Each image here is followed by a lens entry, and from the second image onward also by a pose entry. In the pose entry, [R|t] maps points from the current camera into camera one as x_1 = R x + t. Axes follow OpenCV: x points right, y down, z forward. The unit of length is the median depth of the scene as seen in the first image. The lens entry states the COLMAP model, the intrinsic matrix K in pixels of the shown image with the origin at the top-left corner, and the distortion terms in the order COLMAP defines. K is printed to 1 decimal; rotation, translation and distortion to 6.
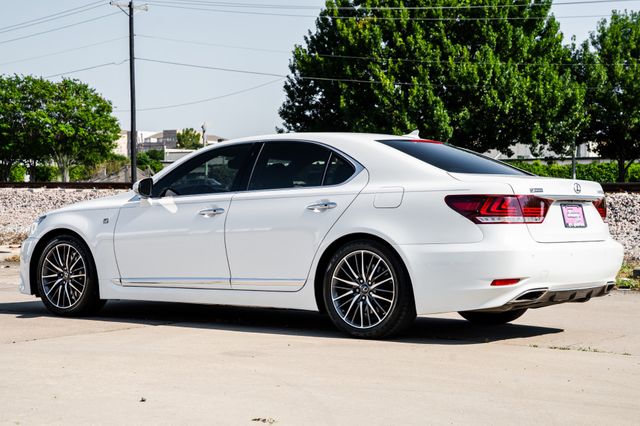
lens RADIAL K [[1303.3, 0, 323.5], [0, 1303.3, 228.3], [0, 0, 1]] dist [0.326454, 0.000000]
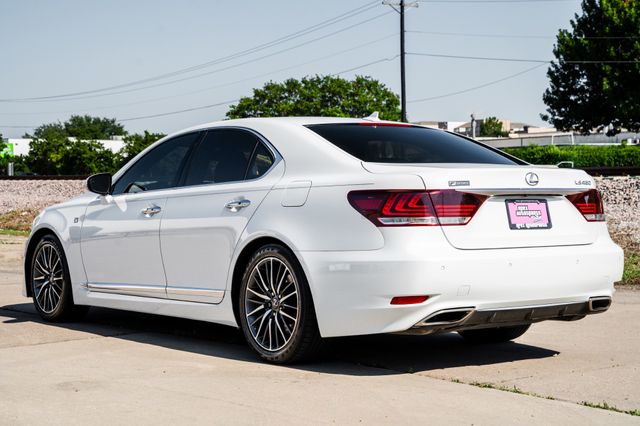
lens RADIAL K [[1201.5, 0, 304.3], [0, 1201.5, 227.6], [0, 0, 1]] dist [0.393851, 0.000000]
pose [[0.963815, -0.004371, -0.266535, 0.248033], [0.007785, 0.999901, 0.011753, -0.010736], [0.266457, -0.013402, 0.963754, 0.254191]]
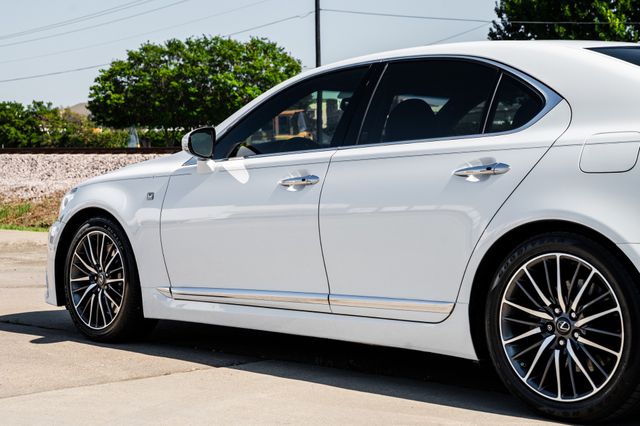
lens RADIAL K [[1342.7, 0, 304.1], [0, 1342.7, 205.6], [0, 0, 1]] dist [0.533903, 0.000000]
pose [[0.985468, -0.002040, -0.169849, 0.021903], [0.003540, 0.999957, 0.008528, -0.007243], [0.169825, -0.009006, 0.985433, 0.419598]]
